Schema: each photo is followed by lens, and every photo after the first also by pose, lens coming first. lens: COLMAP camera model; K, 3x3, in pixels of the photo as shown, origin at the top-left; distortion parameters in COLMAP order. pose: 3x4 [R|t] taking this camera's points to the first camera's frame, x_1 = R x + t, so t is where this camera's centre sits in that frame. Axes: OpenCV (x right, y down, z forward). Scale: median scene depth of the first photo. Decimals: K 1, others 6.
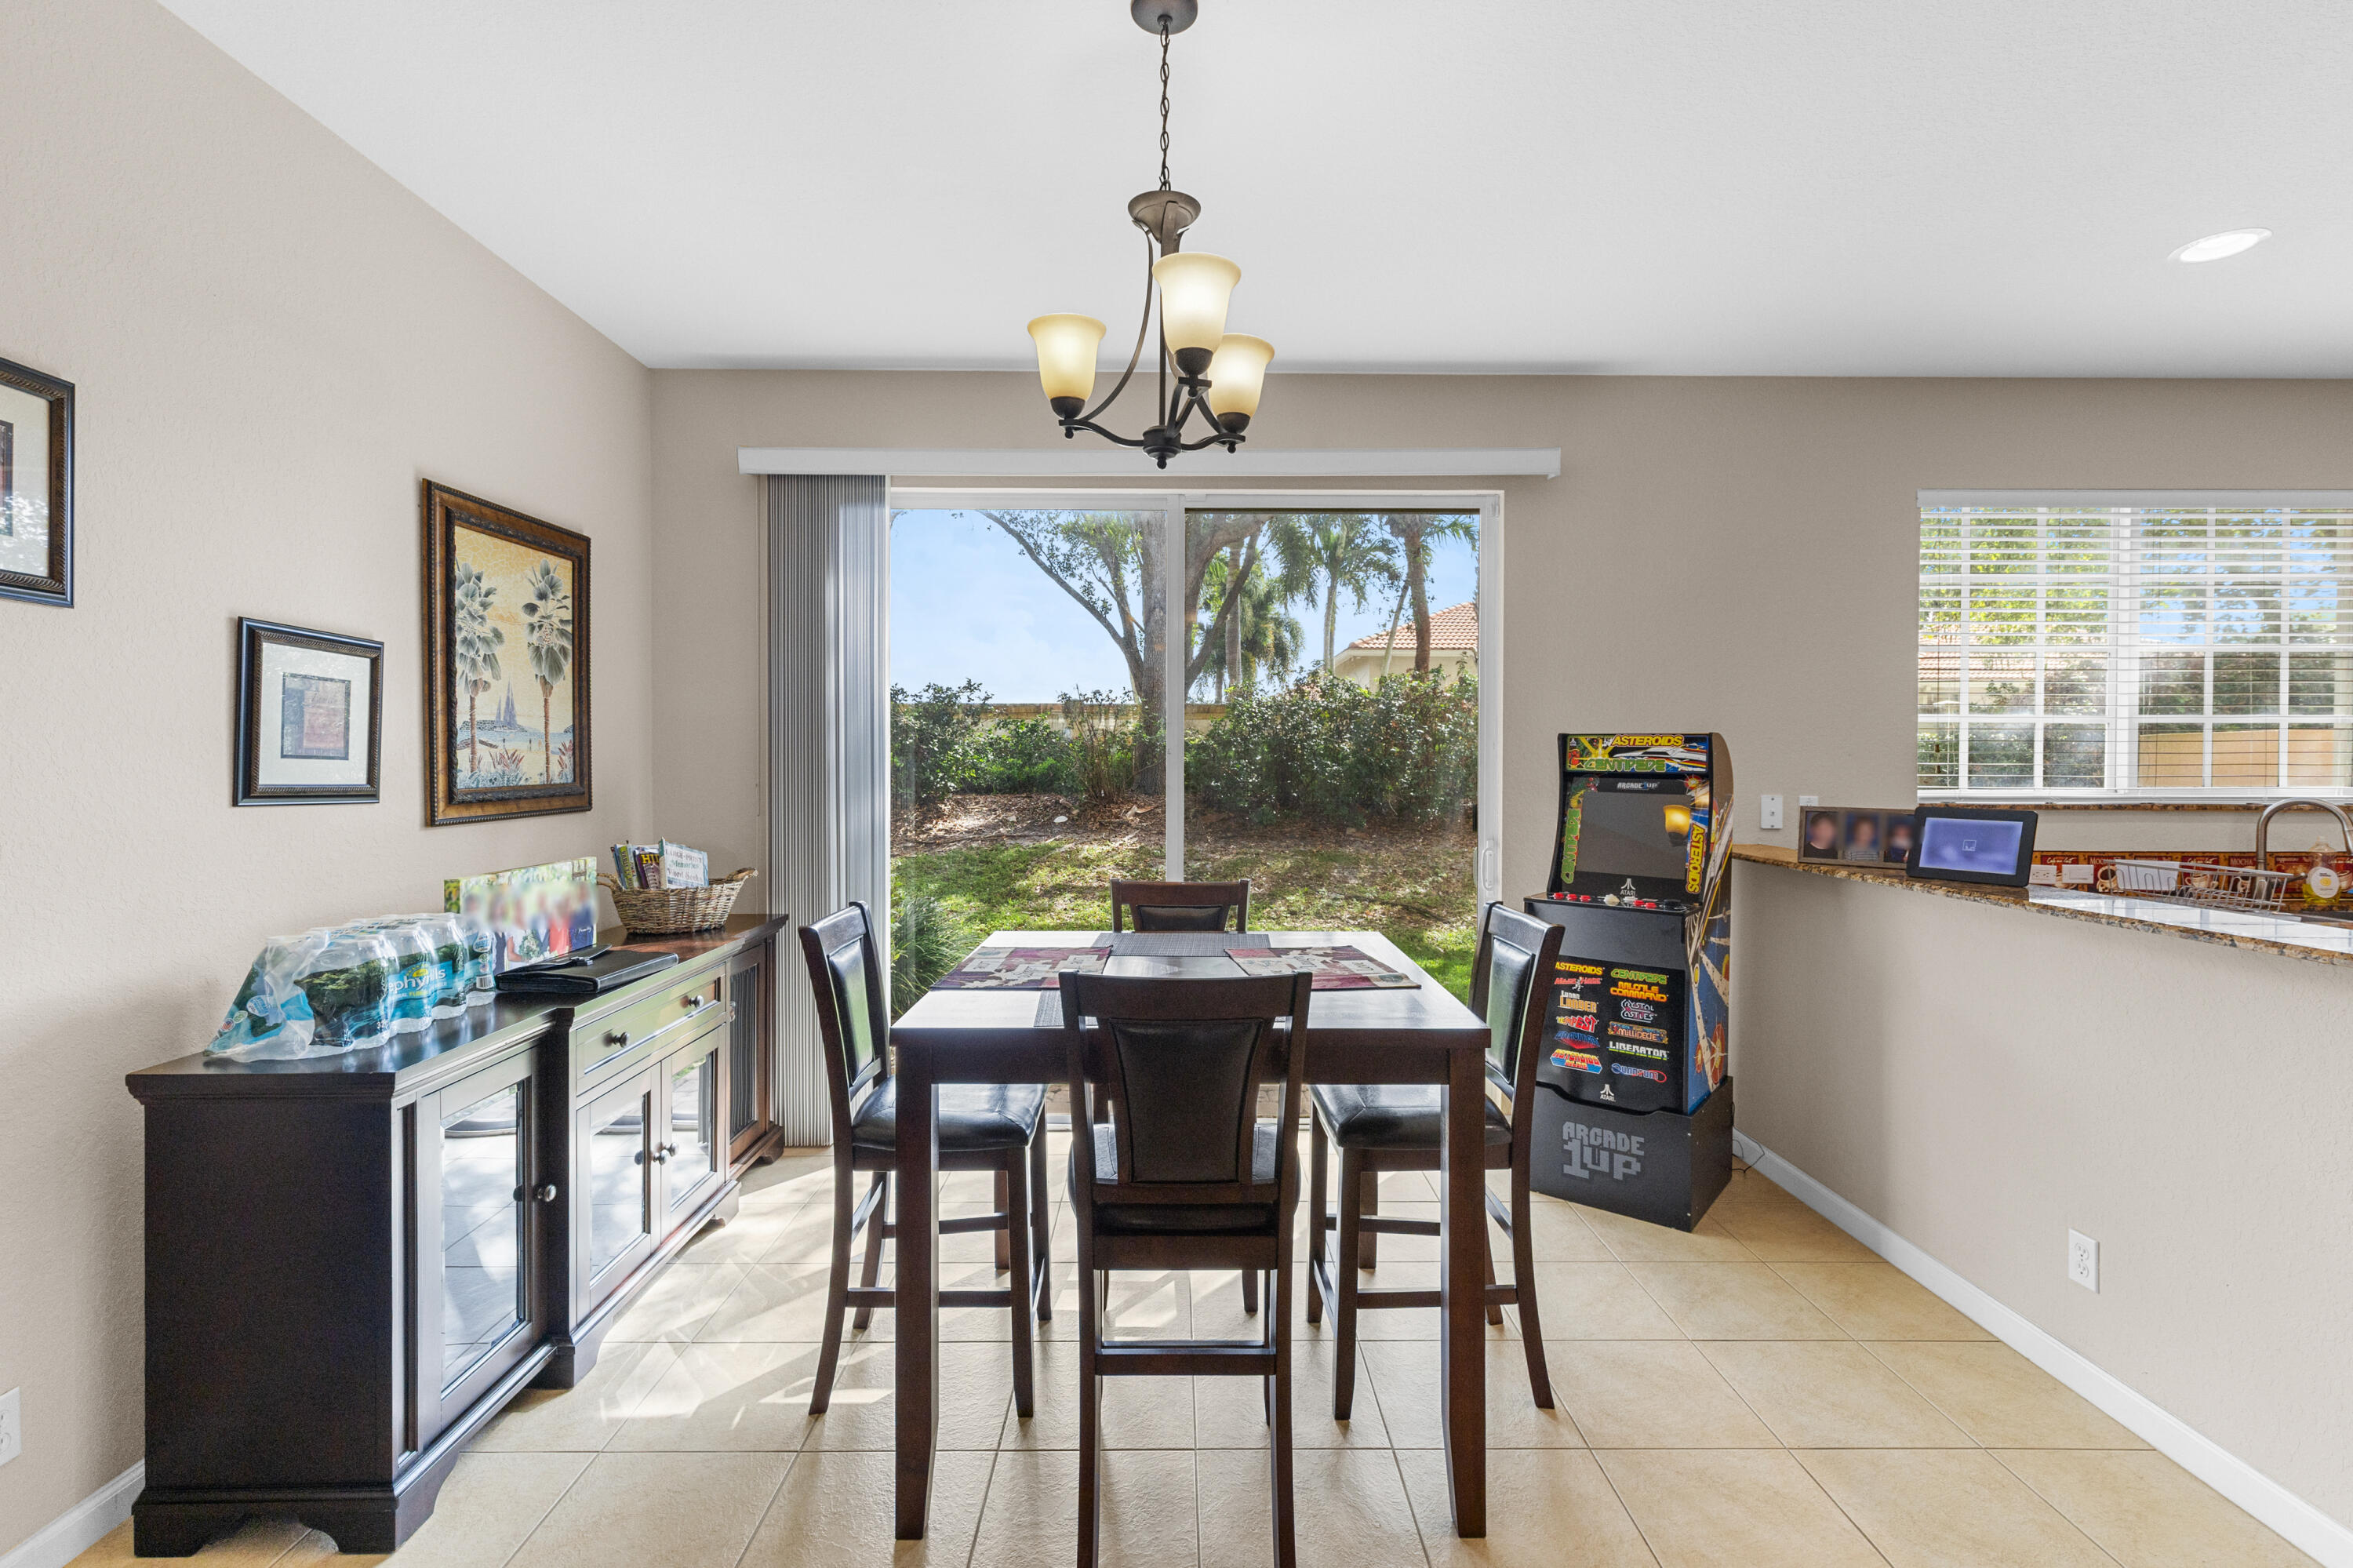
lens RADIAL K [[1067.6, 0, 1181.4], [0, 1067.6, 770.4], [0, 0, 1]] dist [0.005603, -0.001780]
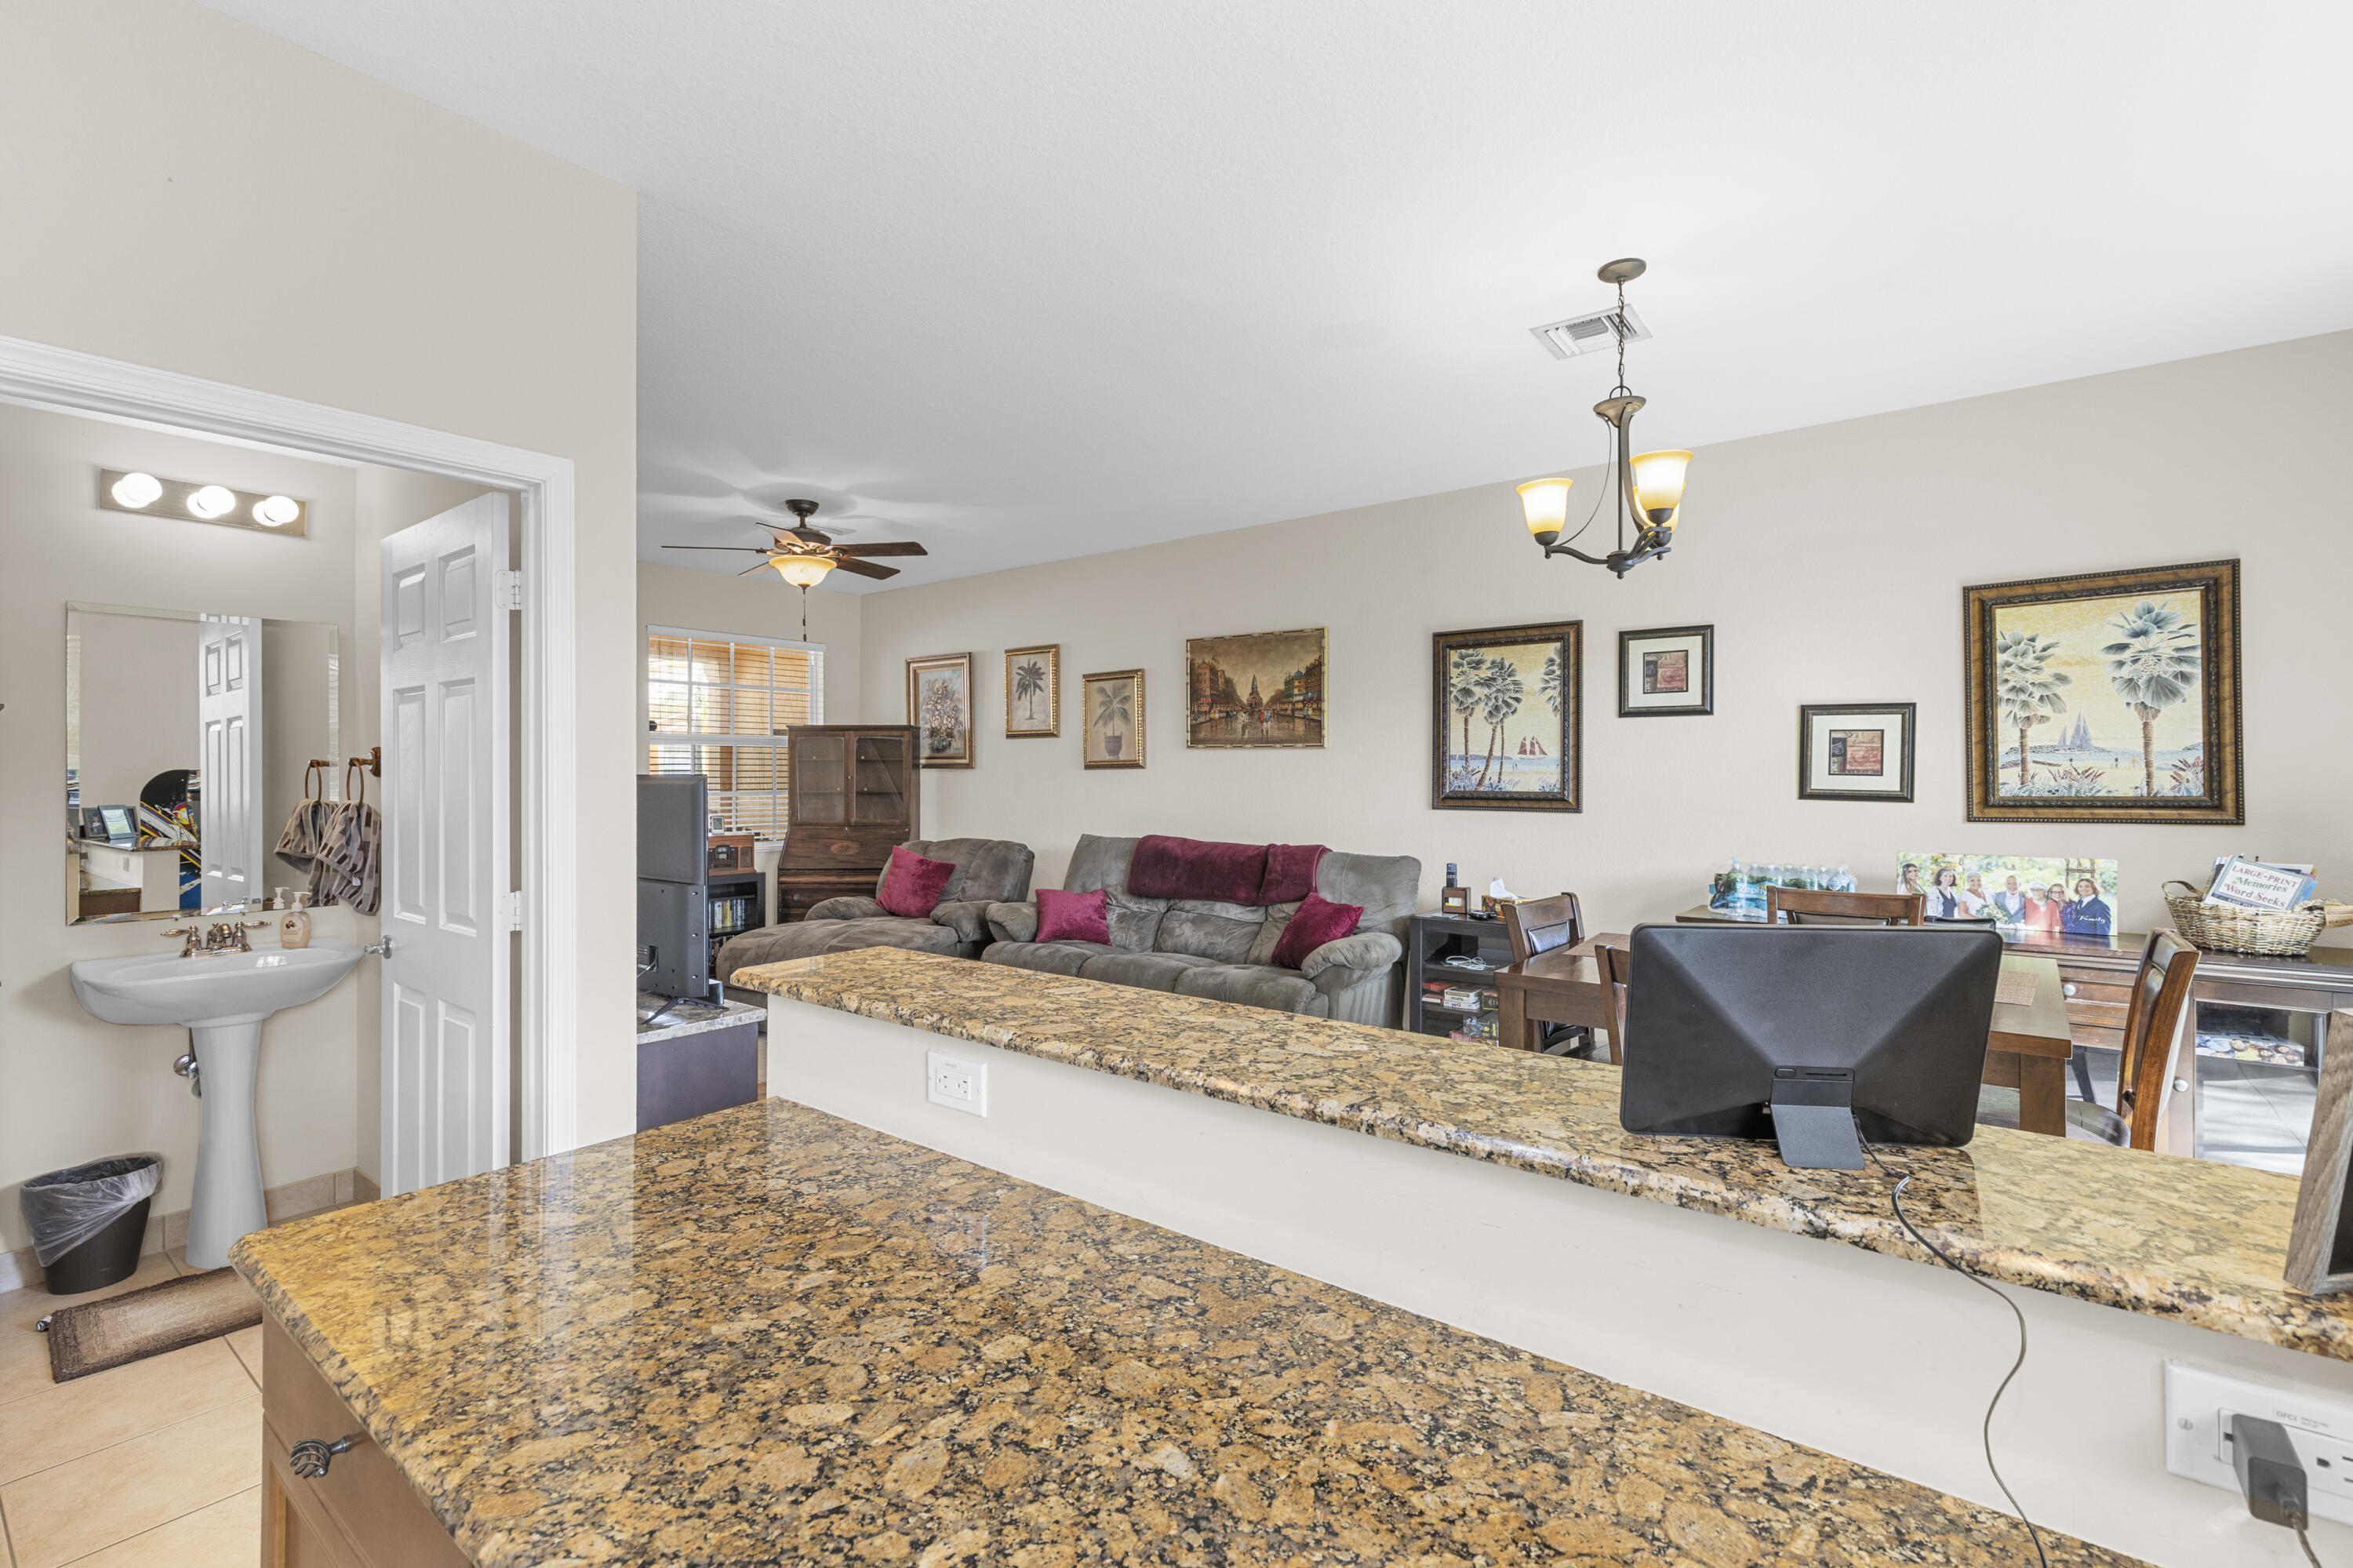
lens RADIAL K [[1067.6, 0, 1185.5], [0, 1067.6, 778.2], [0, 0, 1]] dist [0.005603, -0.001780]
pose [[-0.623953, -0.003292, -0.781455, 1.045621], [-0.007994, 0.999966, 0.002170, -0.000988], [0.781421, 0.007601, -0.623958, 1.006757]]
